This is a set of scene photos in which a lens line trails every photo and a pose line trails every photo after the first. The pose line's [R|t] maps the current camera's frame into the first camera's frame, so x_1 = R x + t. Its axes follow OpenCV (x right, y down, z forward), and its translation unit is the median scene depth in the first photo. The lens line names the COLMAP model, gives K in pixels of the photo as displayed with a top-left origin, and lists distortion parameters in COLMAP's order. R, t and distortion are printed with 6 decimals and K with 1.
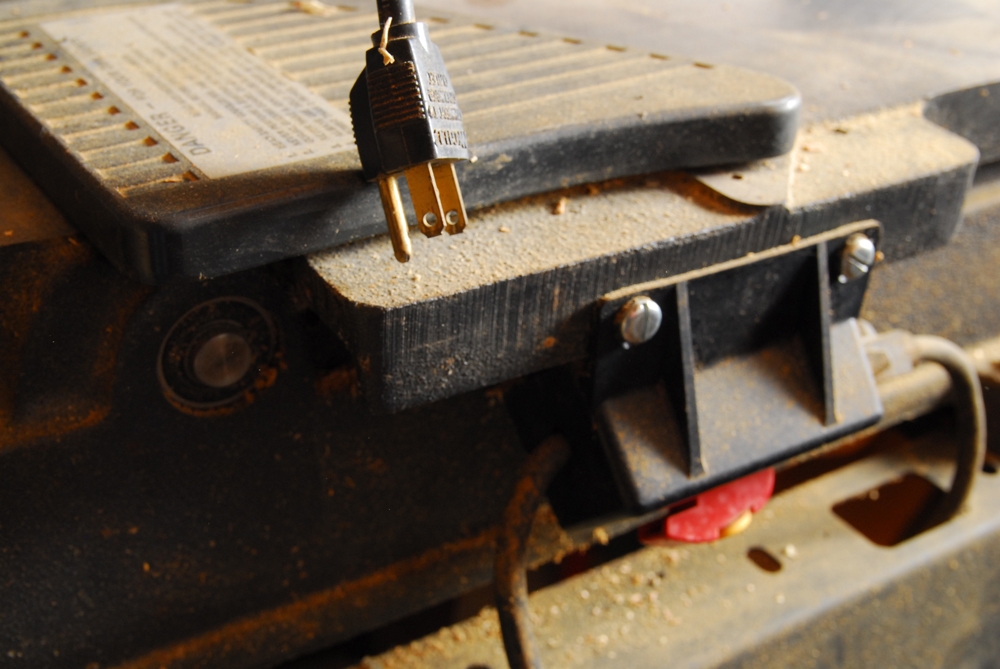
lens RADIAL K [[1303.5, 0, 415.0], [0, 1303.5, 334.4], [0, 0, 1]] dist [-0.079025, -0.006383]
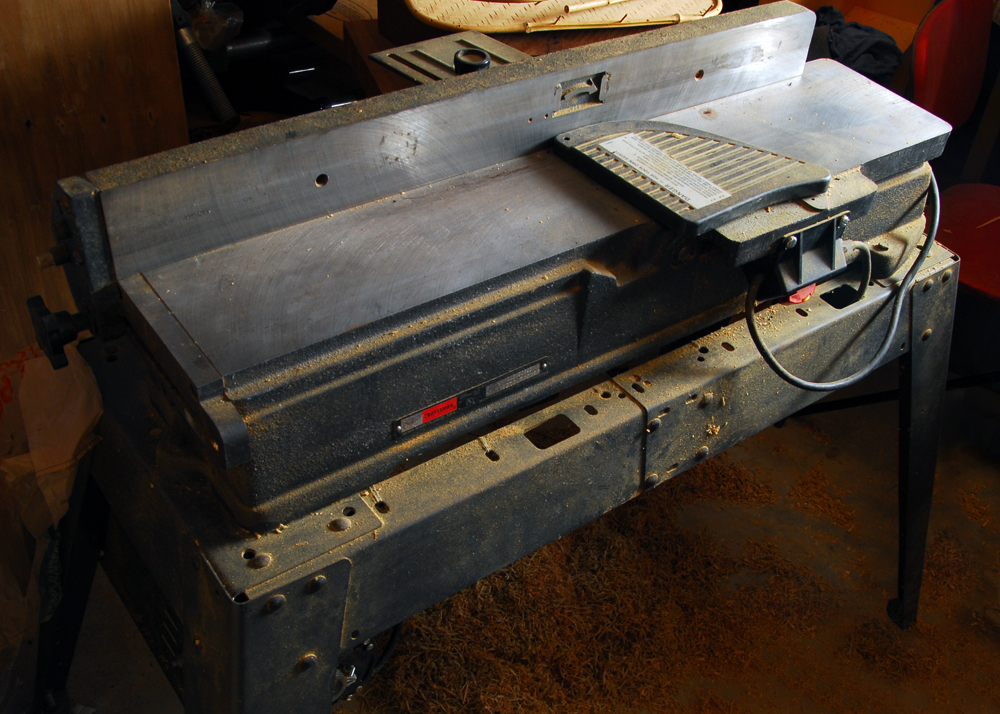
lens RADIAL K [[1086.6, 0, 500.0], [0, 1086.6, 357.0], [0, 0, 1]] dist [-0.014024, -0.004366]
pose [[0.990273, -0.015730, 0.138246, -0.997032], [-0.007017, 0.986678, 0.162532, -0.170740], [-0.138961, -0.161921, 0.976971, -1.805650]]
